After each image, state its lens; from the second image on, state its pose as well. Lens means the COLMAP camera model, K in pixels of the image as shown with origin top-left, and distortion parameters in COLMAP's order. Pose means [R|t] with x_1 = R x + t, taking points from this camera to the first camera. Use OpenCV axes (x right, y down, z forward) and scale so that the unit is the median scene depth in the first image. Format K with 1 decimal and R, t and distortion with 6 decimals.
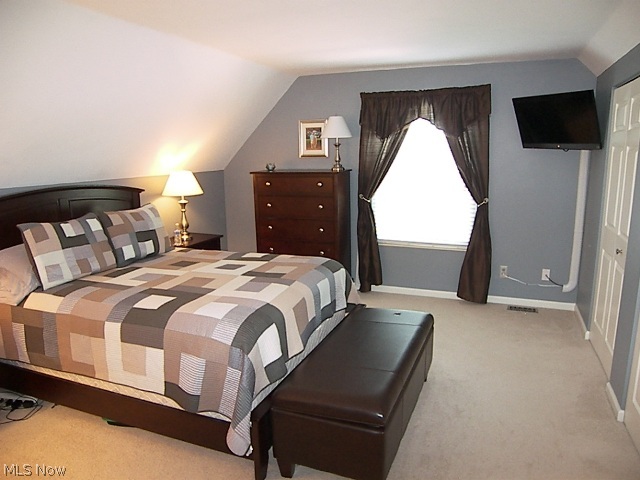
lens RADIAL K [[455.7, 0, 319.9], [0, 455.7, 239.4], [0, 0, 1]] dist [-0.135394, 0.091308]
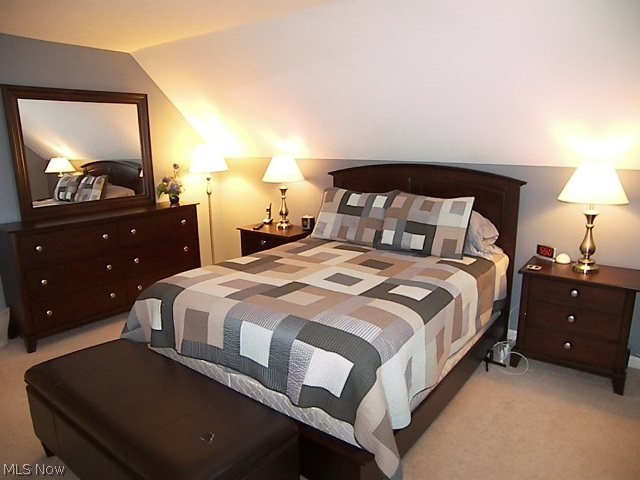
lens RADIAL K [[455.7, 0, 319.9], [0, 455.7, 240.5], [0, 0, 1]] dist [-0.135394, 0.091308]
pose [[-0.249892, 0.240196, -0.938008, 0.627116], [-0.164359, 0.944162, 0.285558, -0.258699], [0.954222, 0.225529, -0.196460, 1.224677]]
